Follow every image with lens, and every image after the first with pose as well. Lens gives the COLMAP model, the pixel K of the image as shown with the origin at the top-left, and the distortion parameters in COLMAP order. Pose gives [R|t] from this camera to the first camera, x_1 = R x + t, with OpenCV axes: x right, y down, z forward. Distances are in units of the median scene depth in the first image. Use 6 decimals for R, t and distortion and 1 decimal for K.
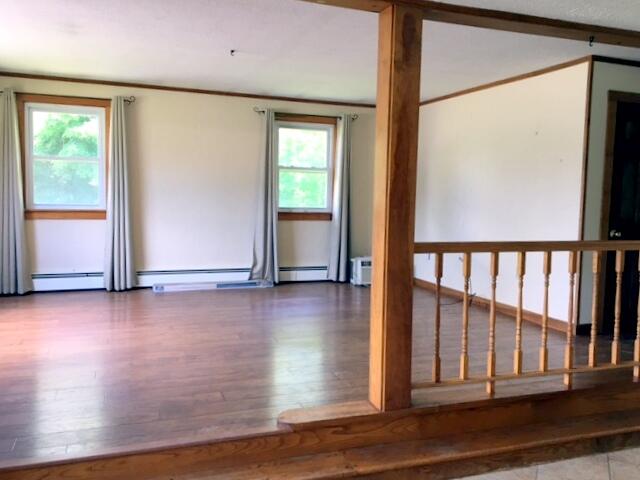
lens RADIAL K [[554.5, 0, 320.0], [0, 554.5, 240.0], [0, 0, 1]] dist [0.086479, -0.136899]
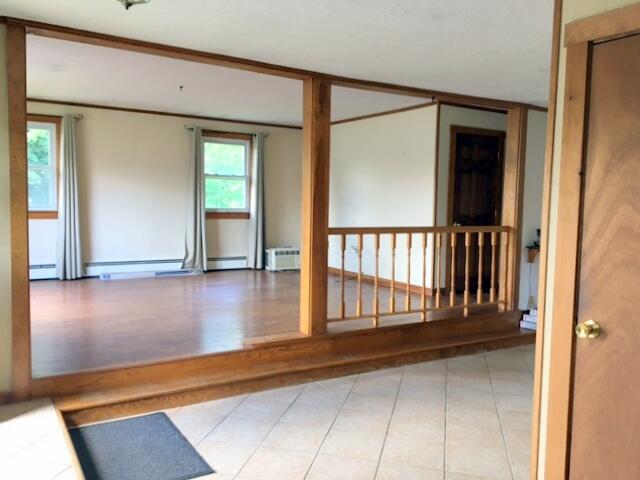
lens RADIAL K [[550.7, 0, 320.0], [0, 550.7, 240.0], [0, 0, 1]] dist [0.092898, -0.153318]
pose [[0.980041, -0.015919, 0.198158, -0.077496], [0.017261, 0.999838, -0.005049, 0.022743], [-0.198046, 0.008369, 0.980157, -0.248681]]
